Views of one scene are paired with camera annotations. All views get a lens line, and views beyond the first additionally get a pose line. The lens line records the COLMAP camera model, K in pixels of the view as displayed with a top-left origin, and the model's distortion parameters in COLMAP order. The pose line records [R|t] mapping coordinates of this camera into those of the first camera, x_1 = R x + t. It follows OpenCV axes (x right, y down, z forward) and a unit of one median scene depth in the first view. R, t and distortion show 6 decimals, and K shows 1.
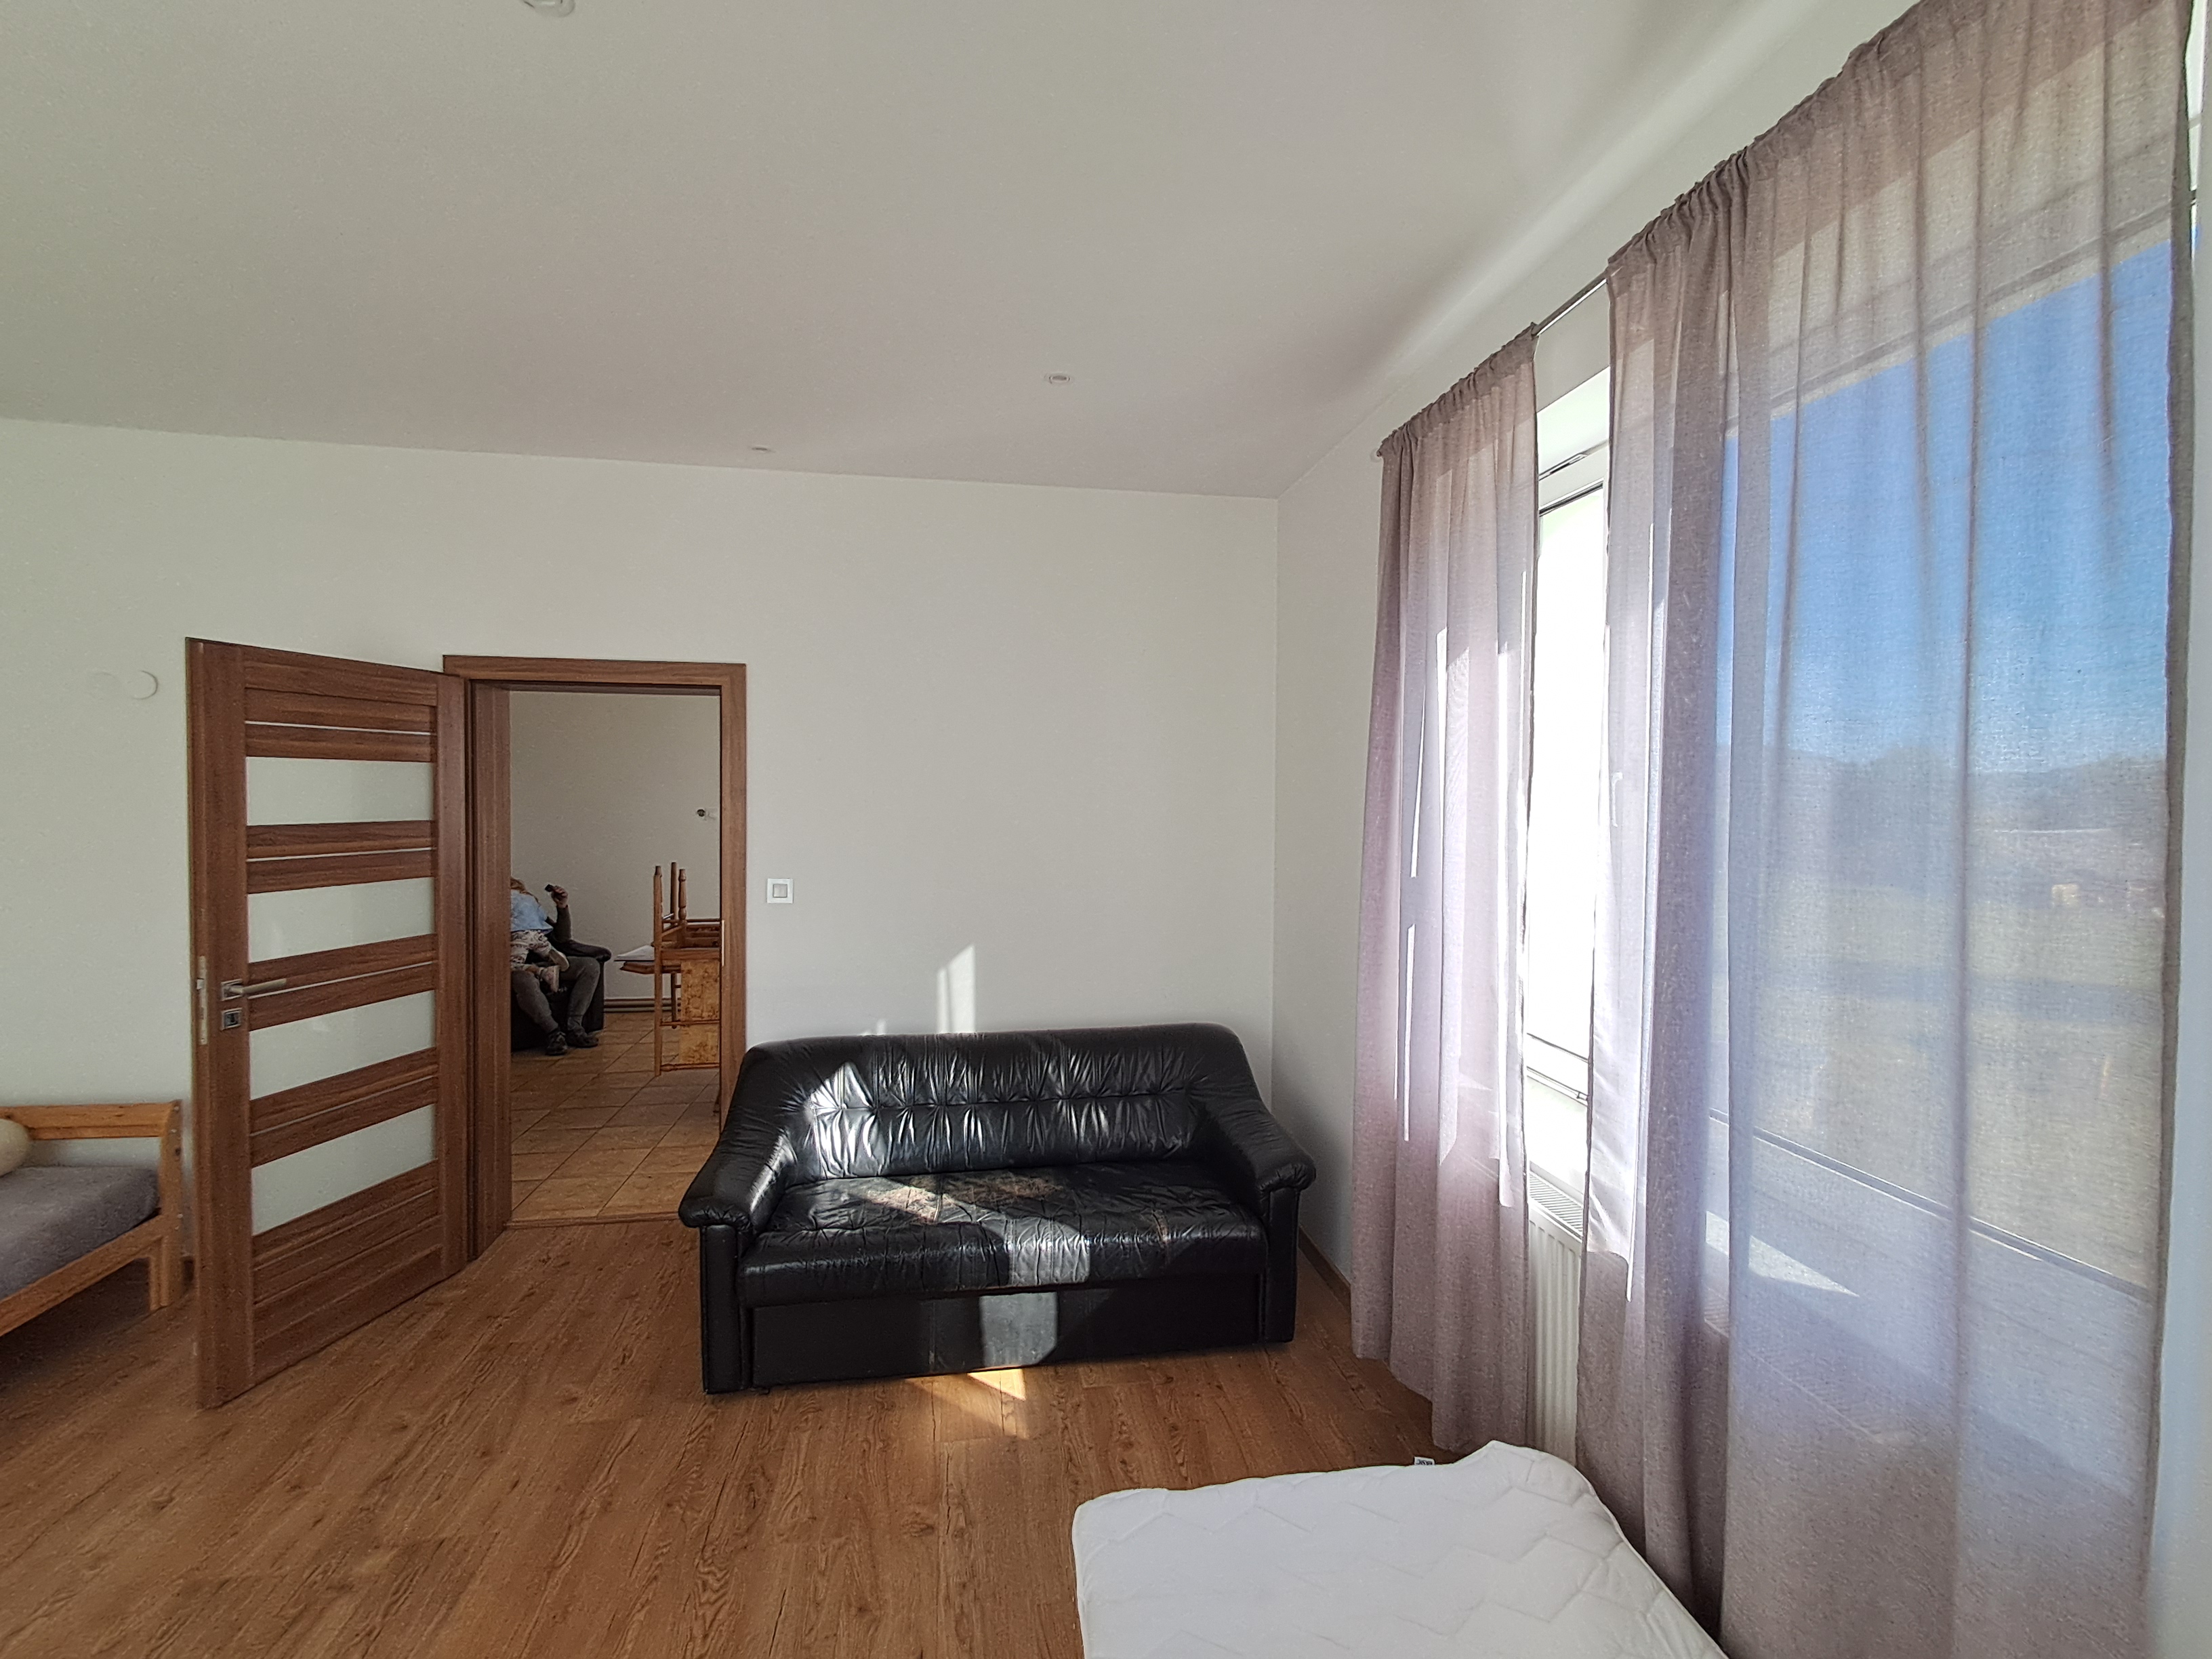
lens RADIAL K [[1003.9, 0, 1109.0], [0, 1003.9, 818.0], [0, 0, 1]] dist [0.000929, -0.000481]
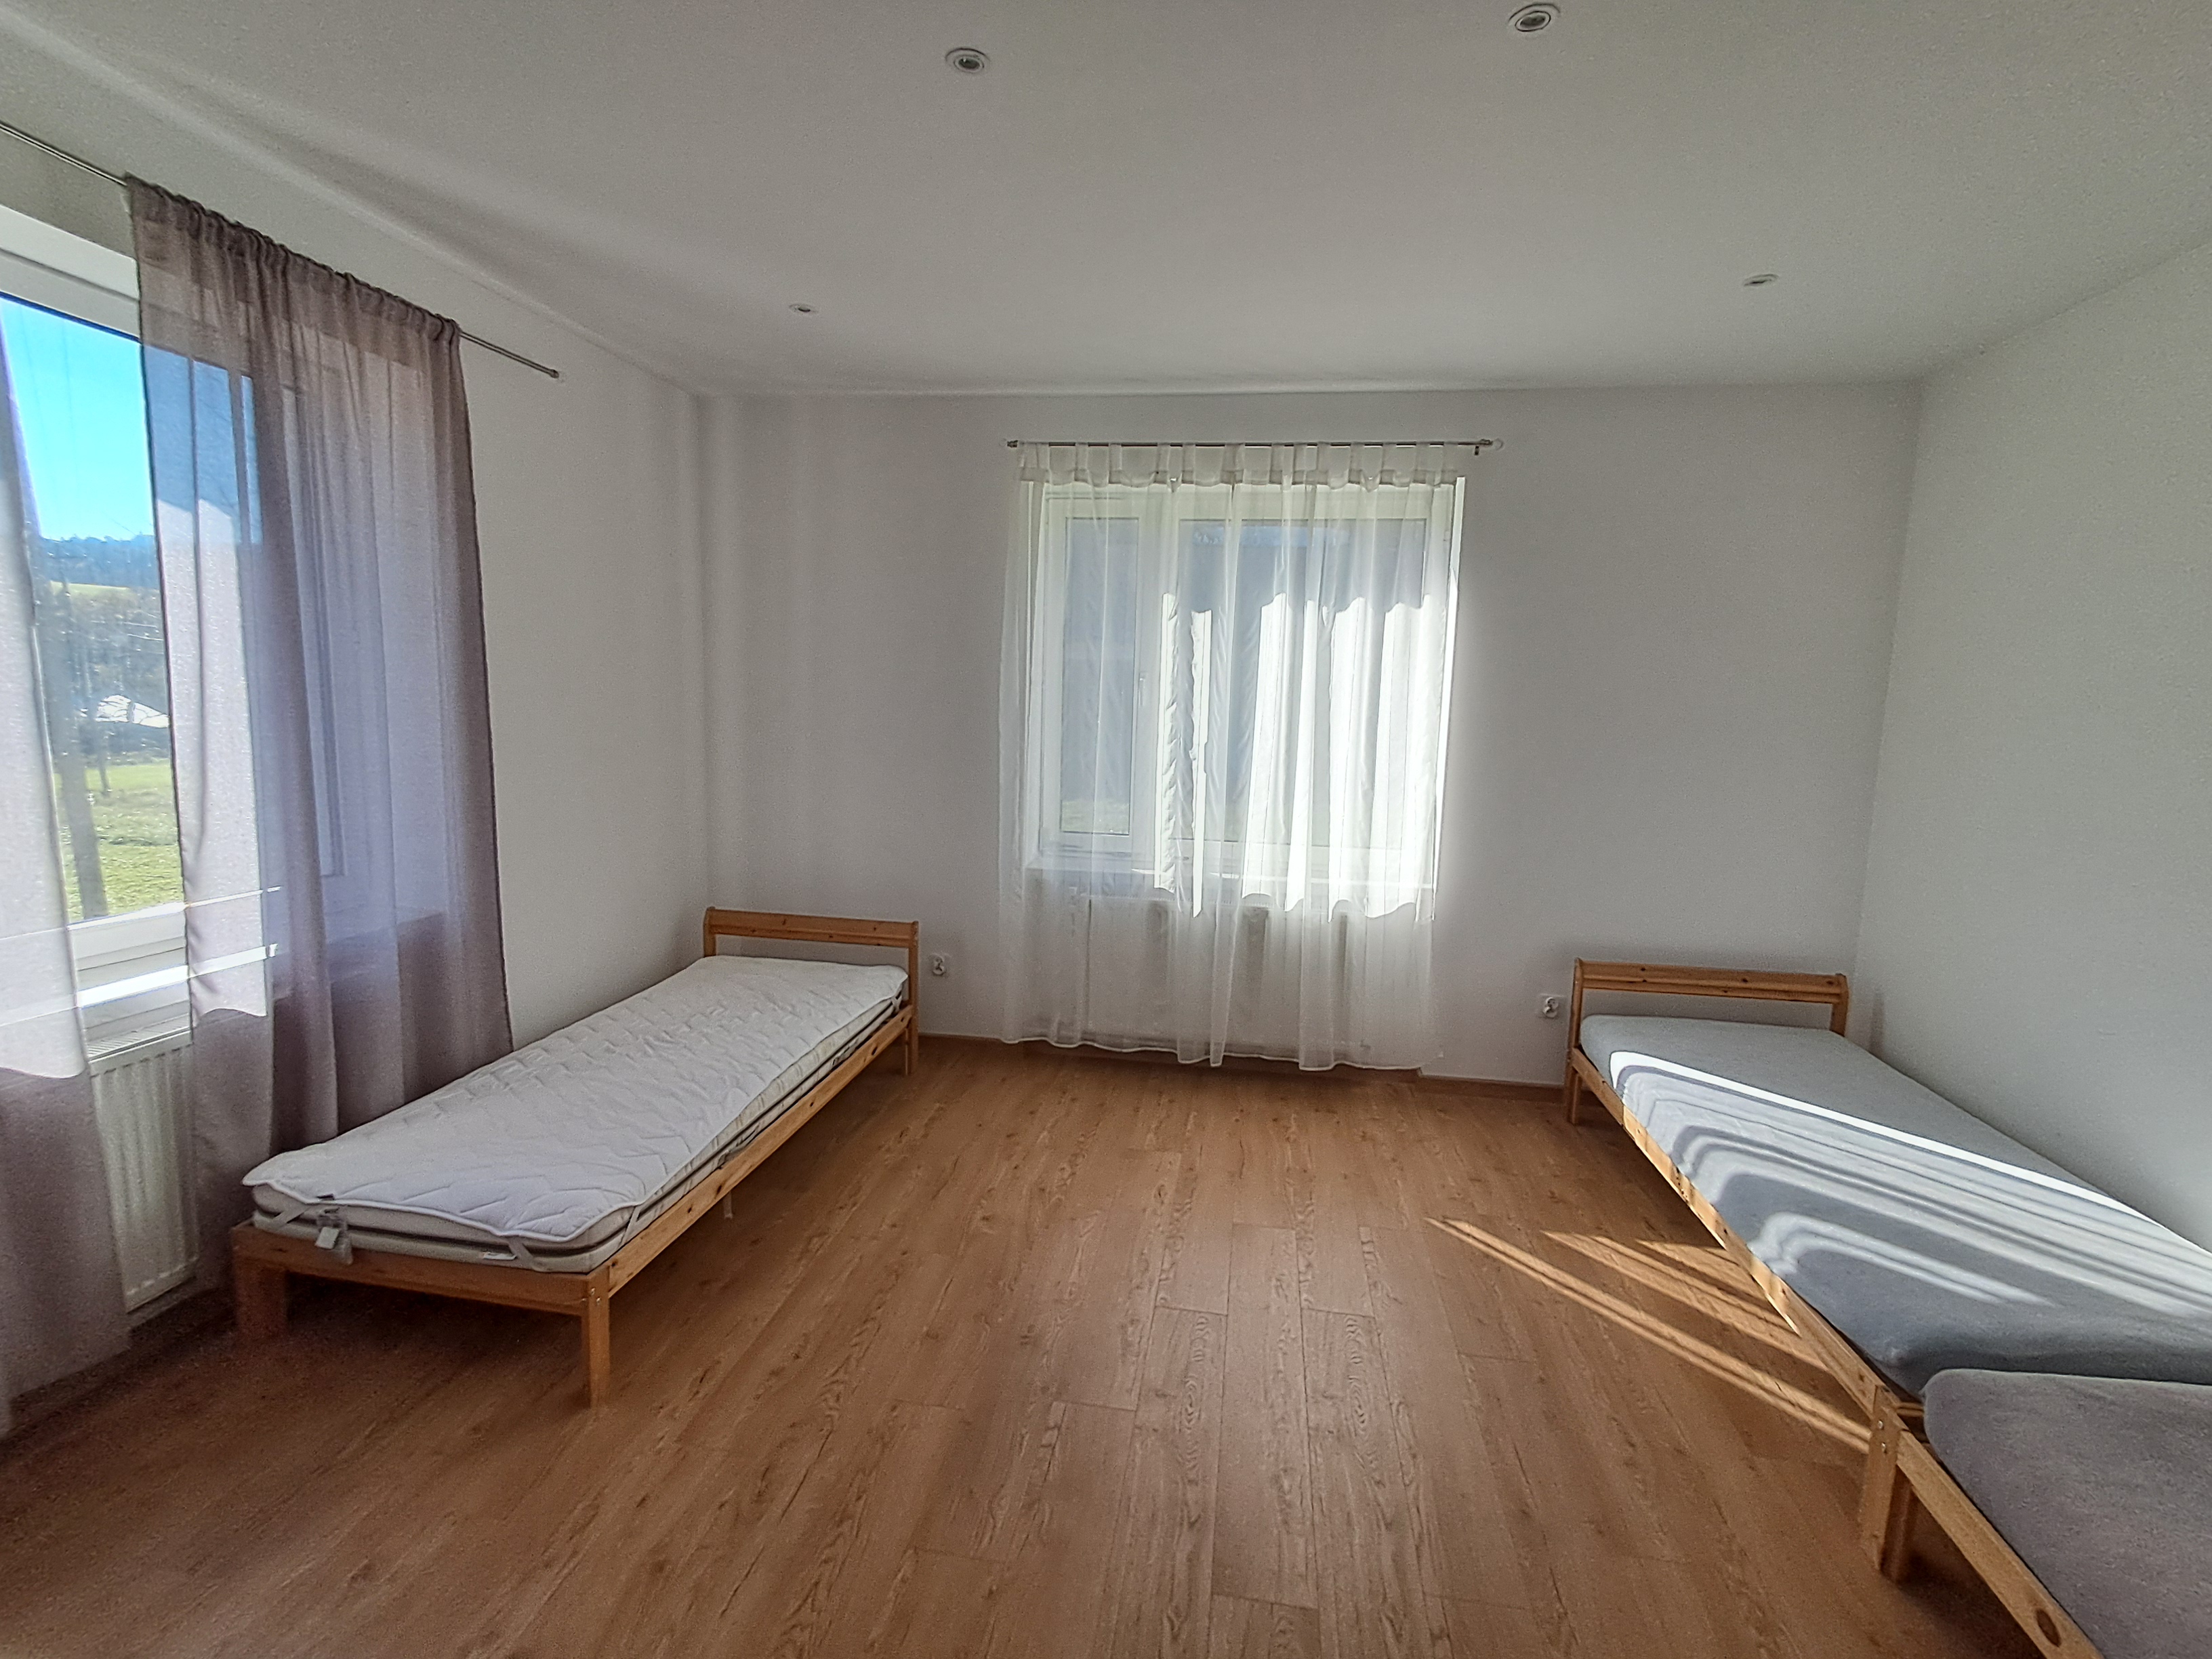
lens RADIAL K [[1003.9, 0, 1109.0], [0, 1003.9, 818.0], [0, 0, 1]] dist [0.000929, -0.000481]
pose [[-0.949080, -0.089029, 0.302193, -0.892226], [-0.045258, 0.987819, 0.148881, -0.039178], [-0.311766, 0.127623, -0.941549, 1.730227]]
